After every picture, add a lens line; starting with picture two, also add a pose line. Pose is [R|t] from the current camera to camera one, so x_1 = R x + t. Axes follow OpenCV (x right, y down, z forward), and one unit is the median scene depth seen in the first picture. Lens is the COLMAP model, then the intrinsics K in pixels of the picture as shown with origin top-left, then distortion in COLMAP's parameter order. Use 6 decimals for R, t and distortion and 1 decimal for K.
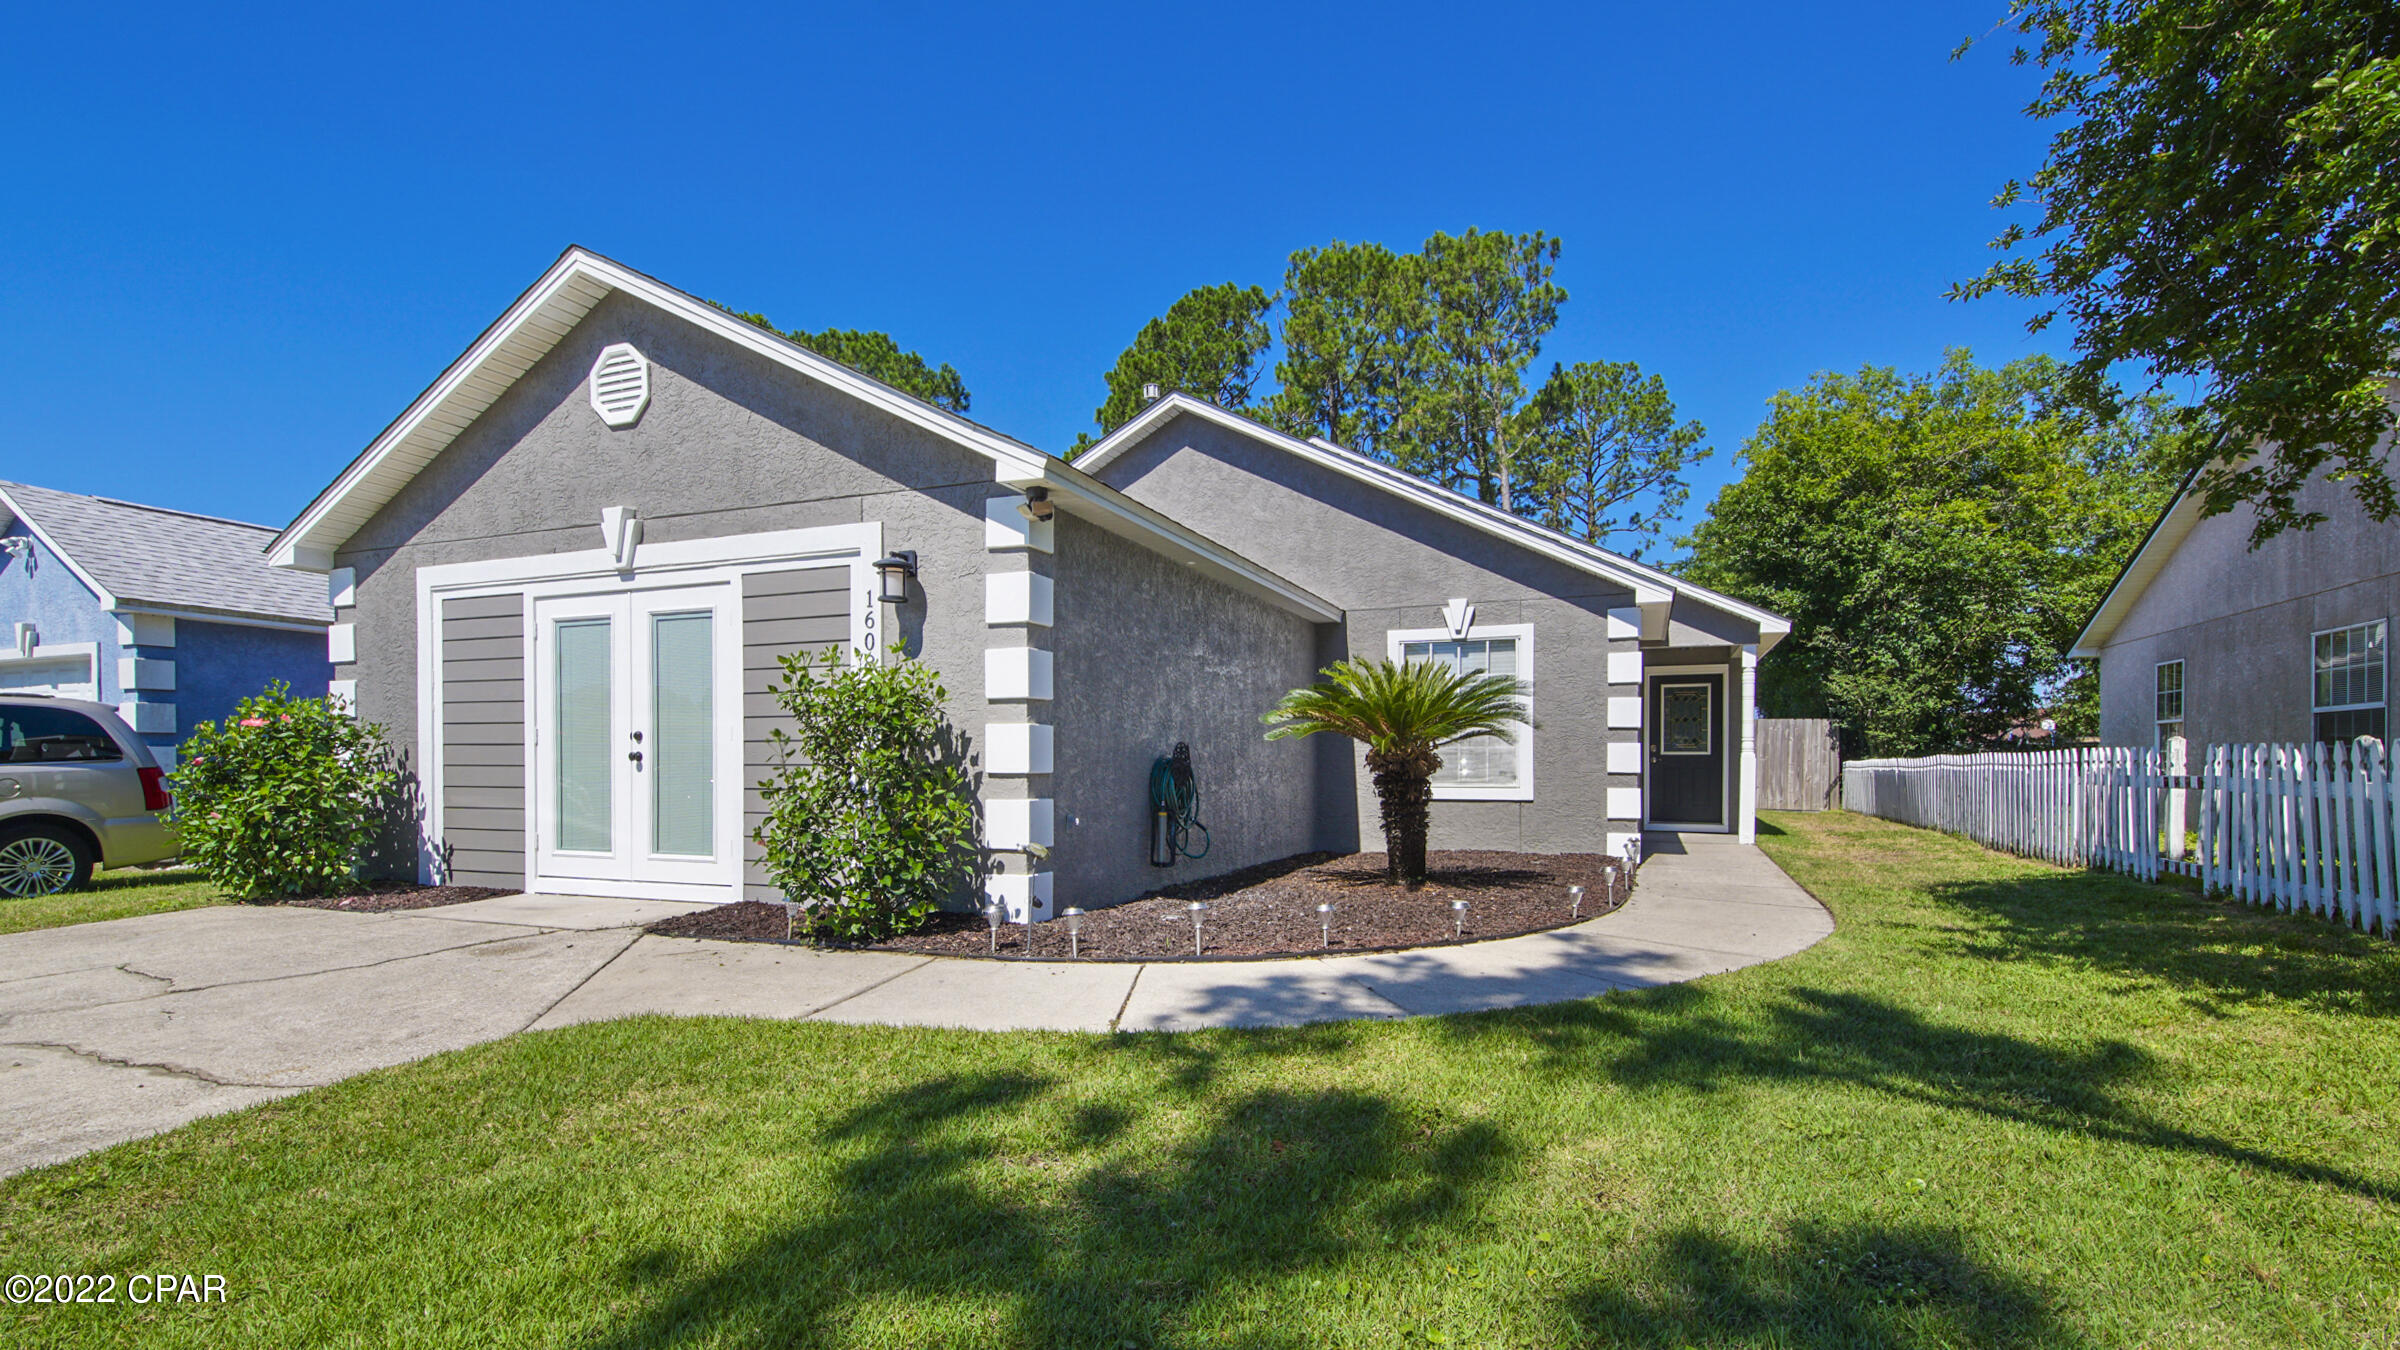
lens RADIAL K [[1084.5, 0, 1181.1], [0, 1084.5, 665.2], [0, 0, 1]] dist [0.018300, -0.016043]
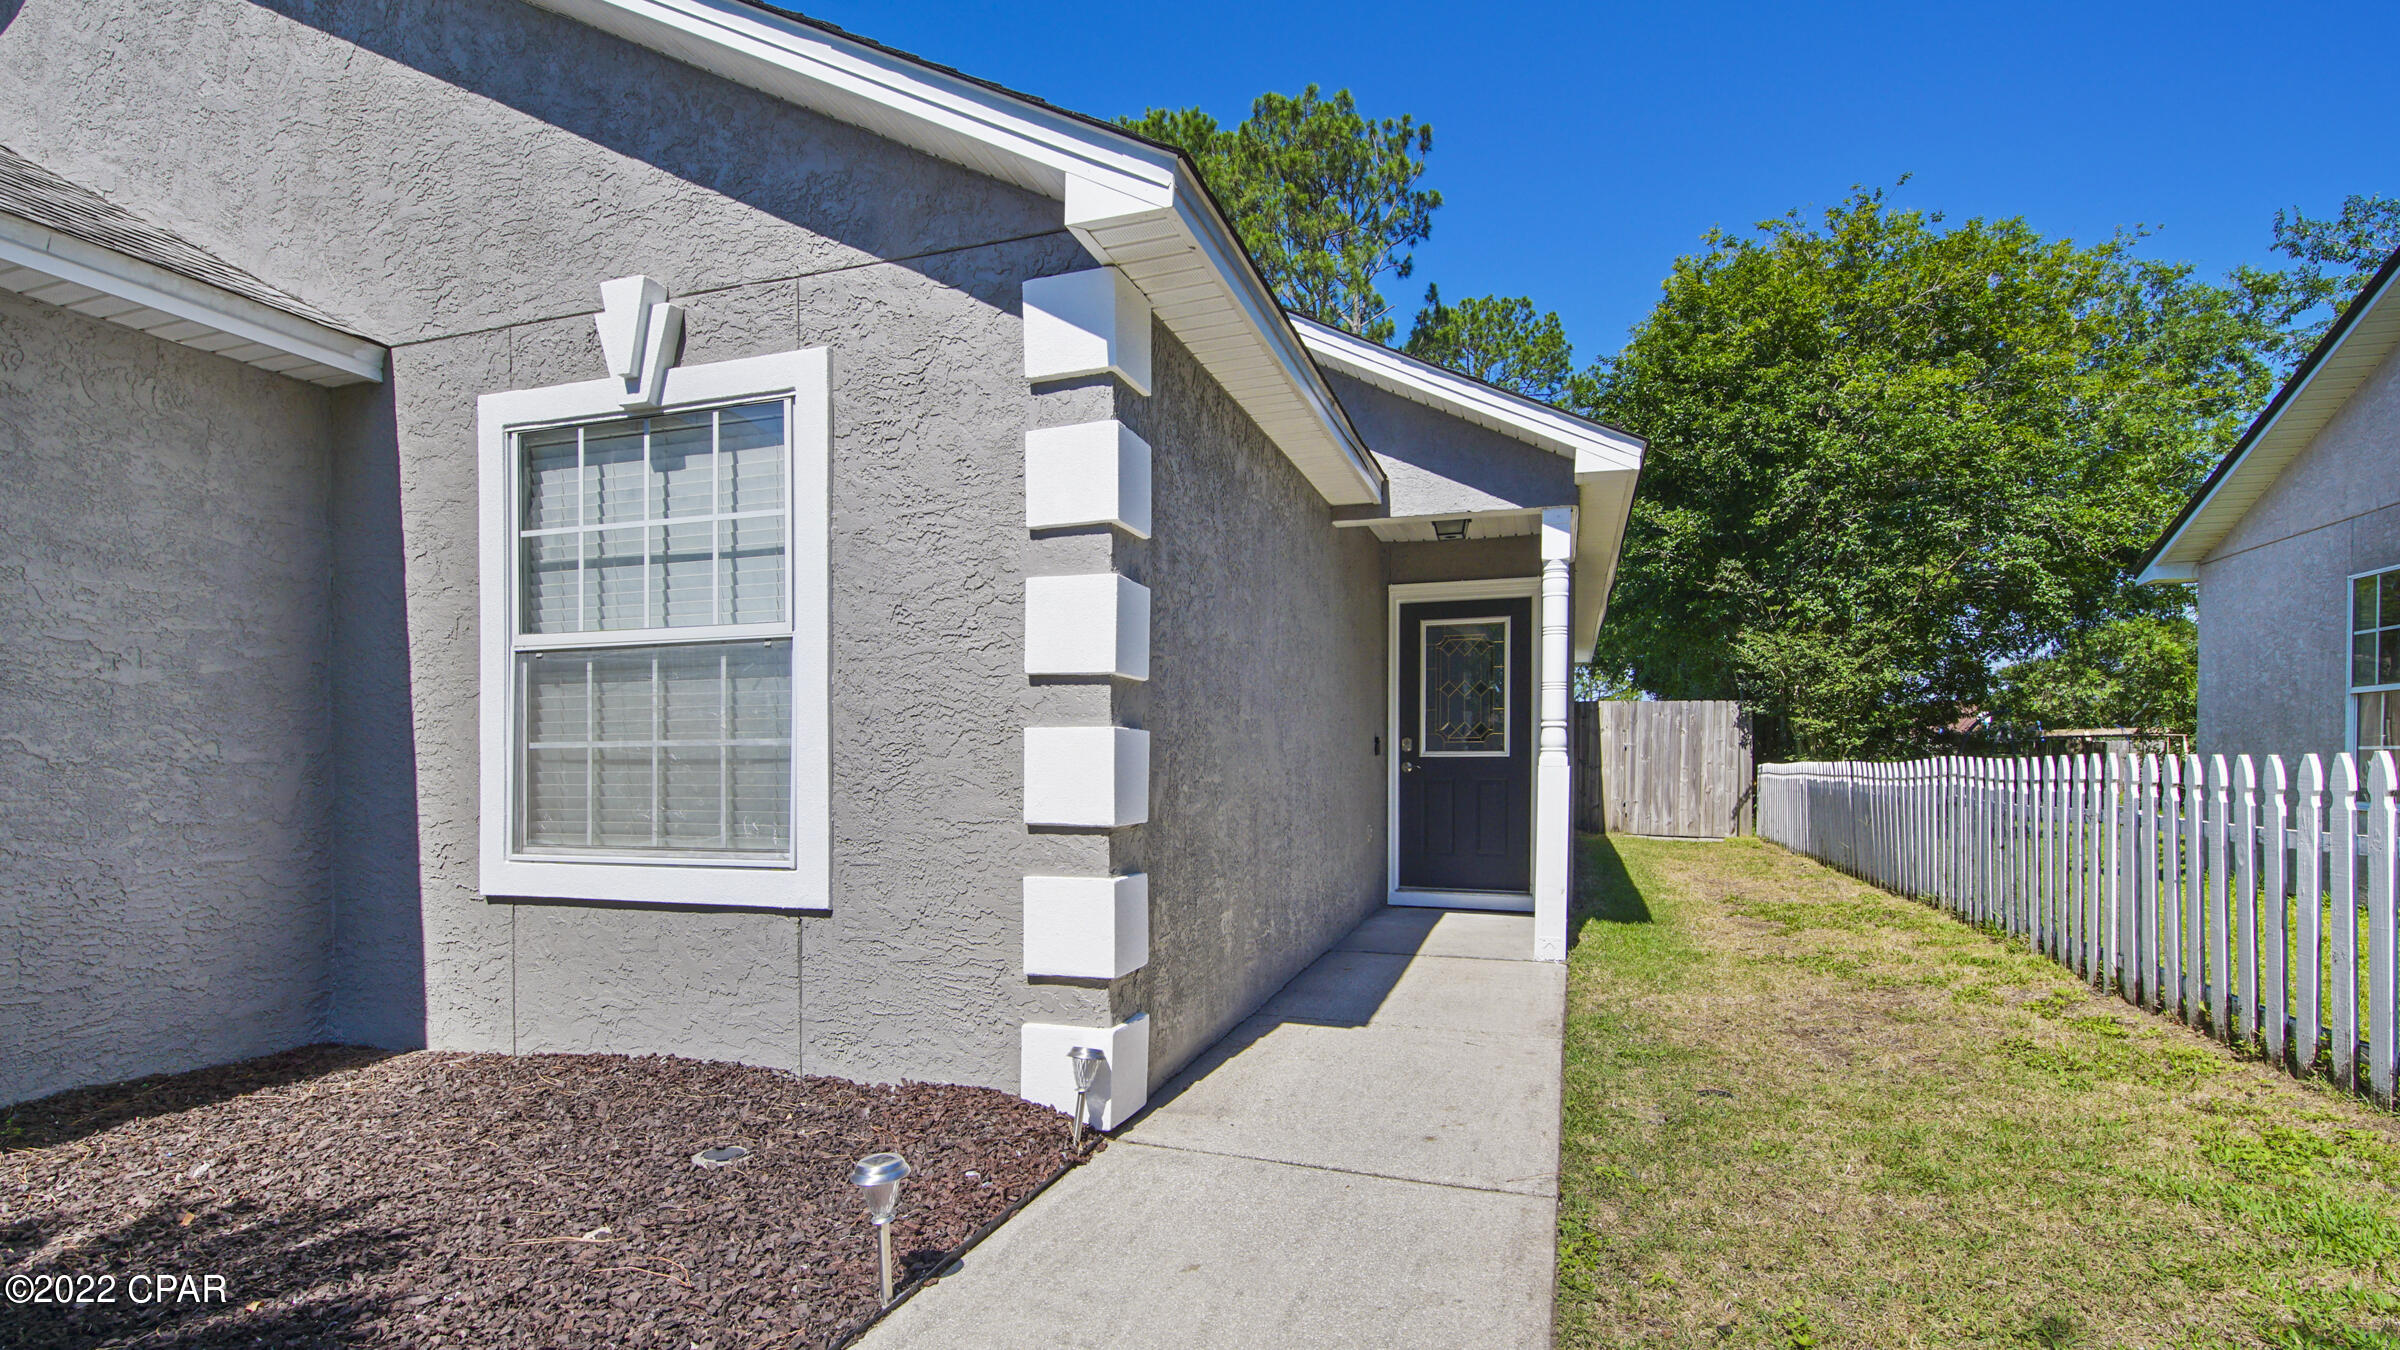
lens RADIAL K [[1132.4, 0, 1199.4], [0, 1132.4, 652.1], [0, 0, 1]] dist [0.013193, -0.001171]
pose [[0.995963, 0.004995, 0.089630, 0.214458], [-0.004377, 0.999965, -0.007087, 0.027476], [-0.089662, 0.006666, 0.995950, 0.354022]]
